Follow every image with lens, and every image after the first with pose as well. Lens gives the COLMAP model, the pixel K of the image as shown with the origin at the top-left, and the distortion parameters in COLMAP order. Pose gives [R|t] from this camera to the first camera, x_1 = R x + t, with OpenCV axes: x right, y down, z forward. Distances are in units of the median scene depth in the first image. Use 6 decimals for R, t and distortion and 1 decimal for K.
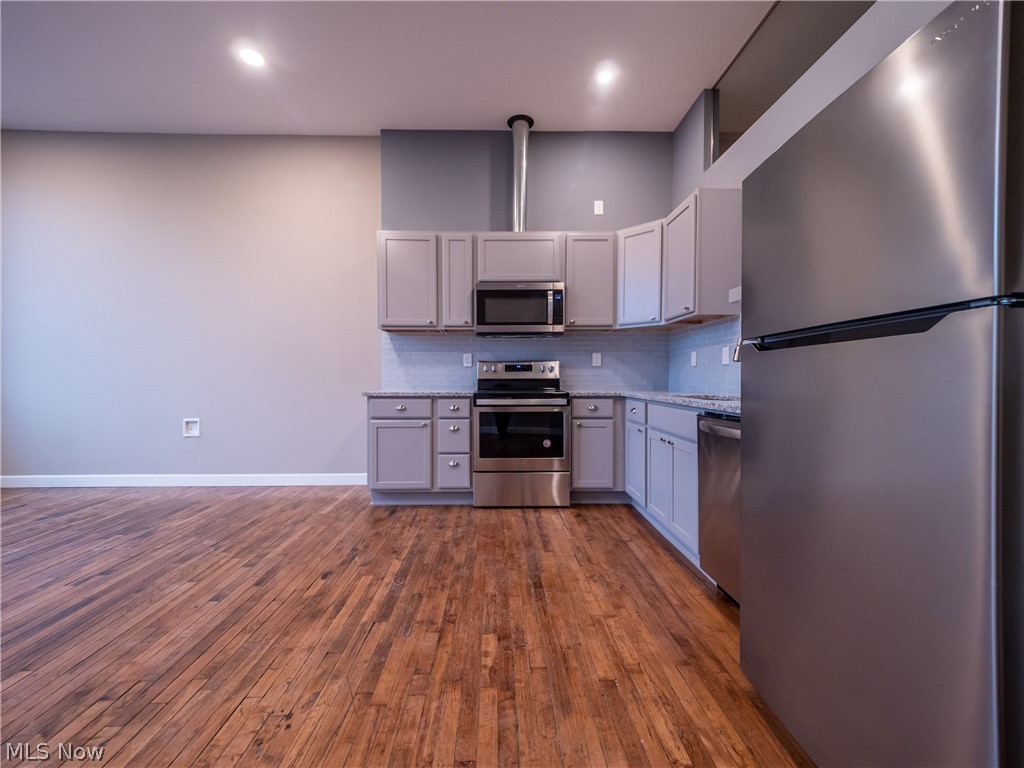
lens RADIAL K [[426.0, 0, 504.9], [0, 426.0, 384.9], [0, 0, 1]] dist [0.014947, -0.000965]
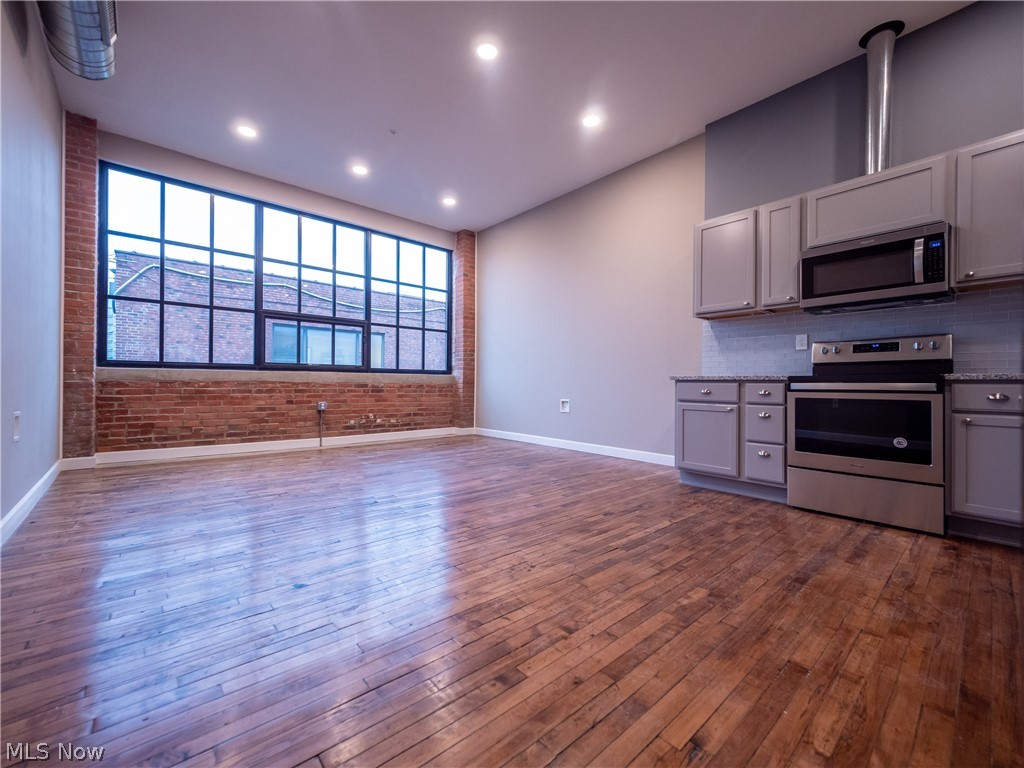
lens RADIAL K [[425.8, 0, 508.9], [0, 425.8, 382.9], [0, 0, 1]] dist [0.022528, -0.008779]
pose [[0.646662, 0.003909, -0.762766, 0.230422], [-0.020057, 0.999728, -0.011880, 0.055050], [0.762513, 0.022982, 0.646565, -0.020960]]
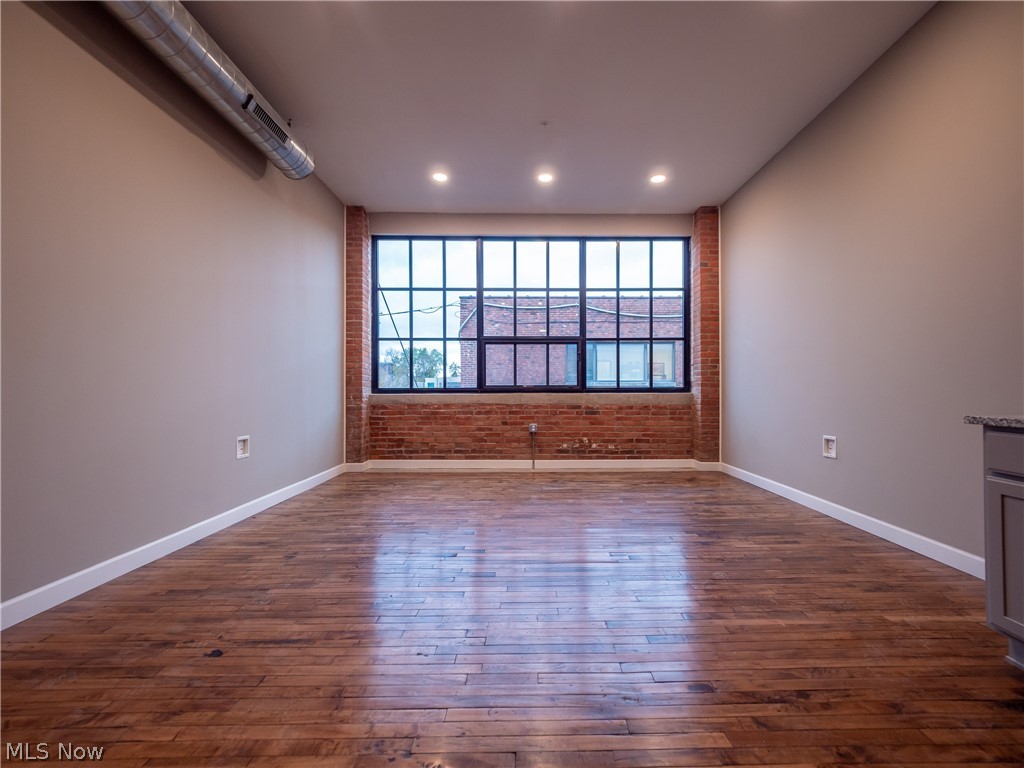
lens RADIAL K [[440.4, 0, 531.4], [0, 440.4, 388.1], [0, 0, 1]] dist [0.024422, -0.000451]
pose [[0.002474, -0.004414, -0.999987, 0.182284], [-0.013827, 0.999895, -0.004447, -0.006162], [0.999901, 0.013838, 0.002413, 0.489962]]
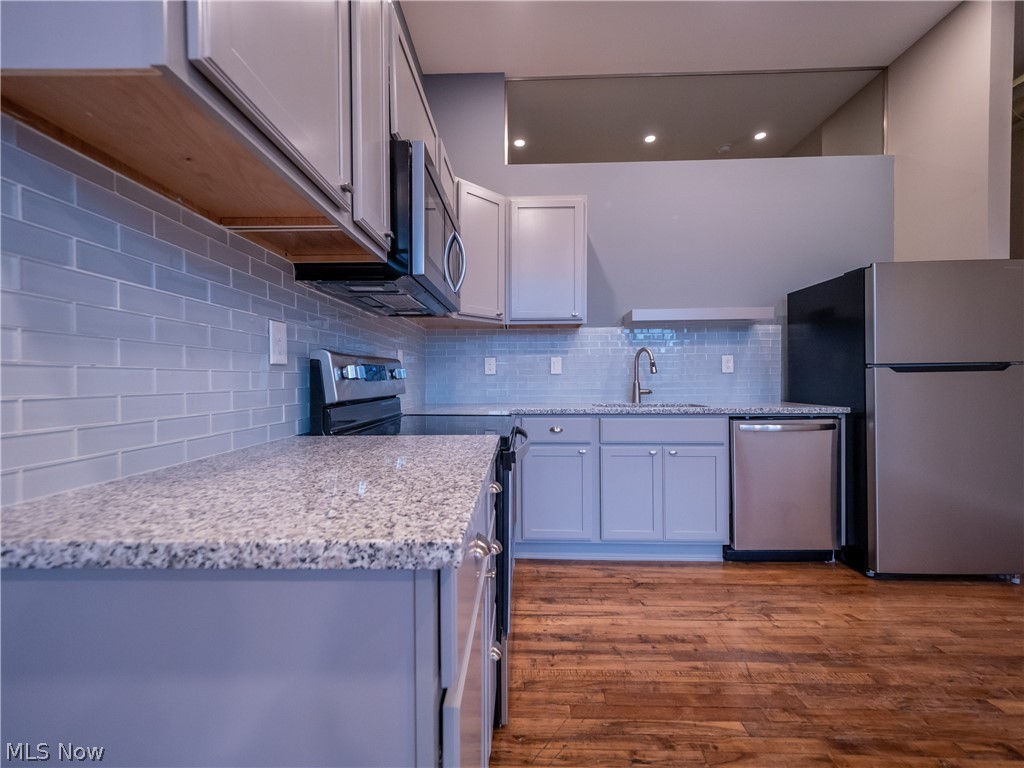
lens RADIAL K [[430.9, 0, 508.4], [0, 430.9, 383.4], [0, 0, 1]] dist [0.009340, -0.000416]
pose [[0.043261, -0.009069, 0.999023, -0.469514], [0.022748, 0.999708, 0.008090, -0.033234], [-0.998805, 0.022376, 0.043455, 0.972565]]
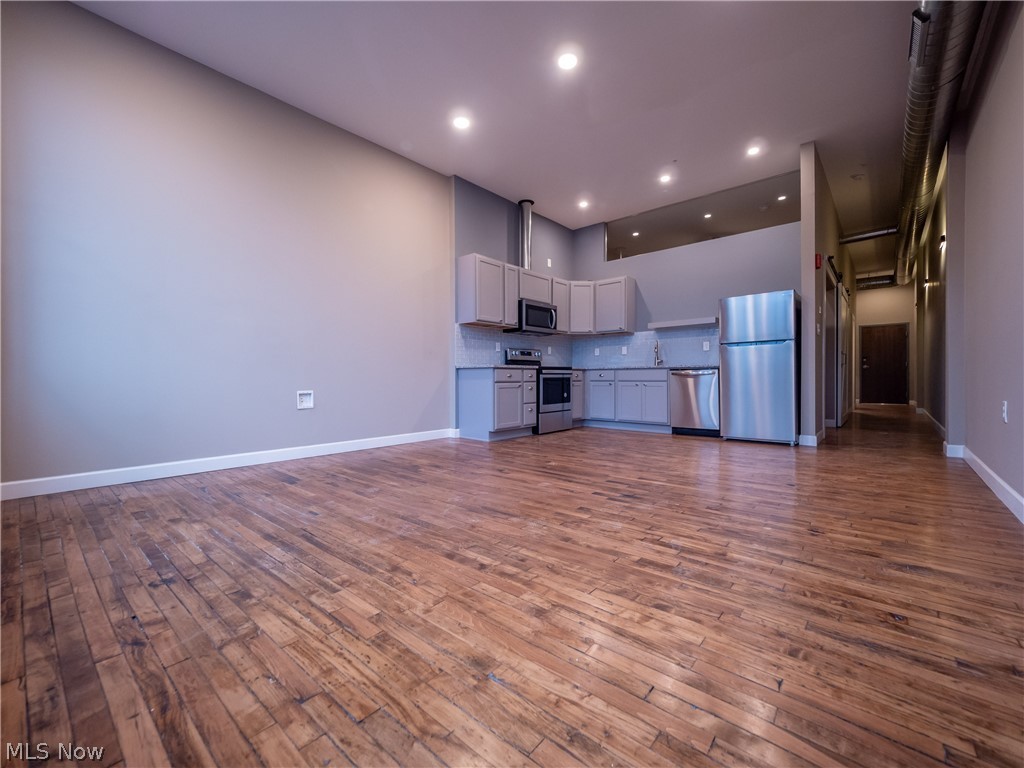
lens RADIAL K [[425.8, 0, 508.9], [0, 425.8, 382.9], [0, 0, 1]] dist [0.022528, -0.008779]
pose [[0.670950, -0.010813, 0.741424, -1.395684], [0.017723, 0.999842, -0.001456, 0.084244], [-0.741291, 0.014117, 0.671035, -0.038839]]
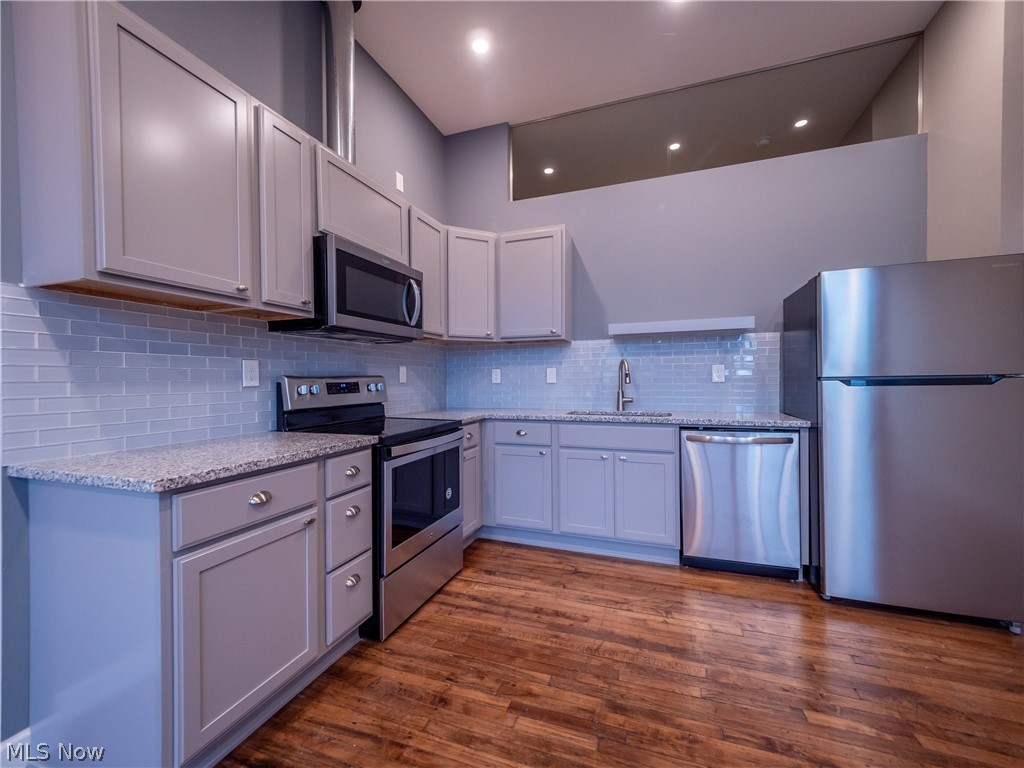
lens RADIAL K [[425.8, 0, 508.9], [0, 425.8, 382.9], [0, 0, 1]] dist [0.022528, -0.008779]
pose [[0.355606, -0.010992, 0.934571, -0.535991], [0.023781, 0.999714, 0.002710, -0.049323], [-0.934333, 0.021261, 0.355765, 0.637519]]
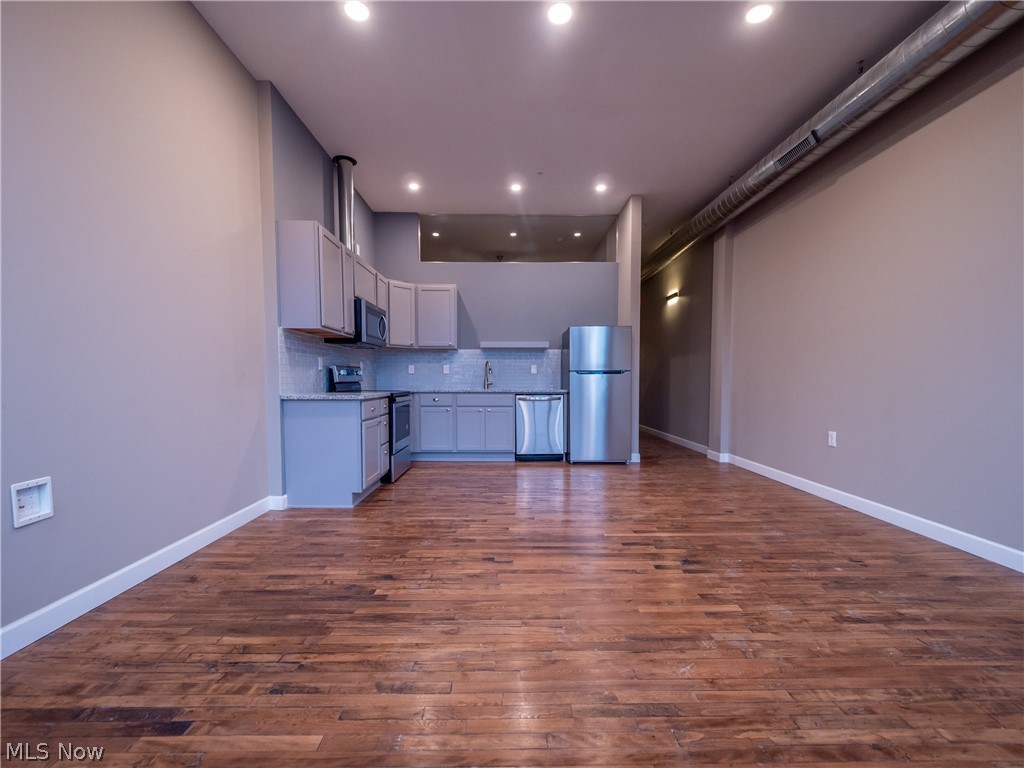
lens RADIAL K [[453.1, 0, 508.6], [0, 453.1, 406.4], [0, 0, 1]] dist [0.002642, -0.000183]
pose [[0.004995, -0.058615, 0.998268, -1.407734], [0.014750, 0.998176, 0.058535, -0.015032], [-0.999879, 0.014432, 0.005851, 0.641855]]
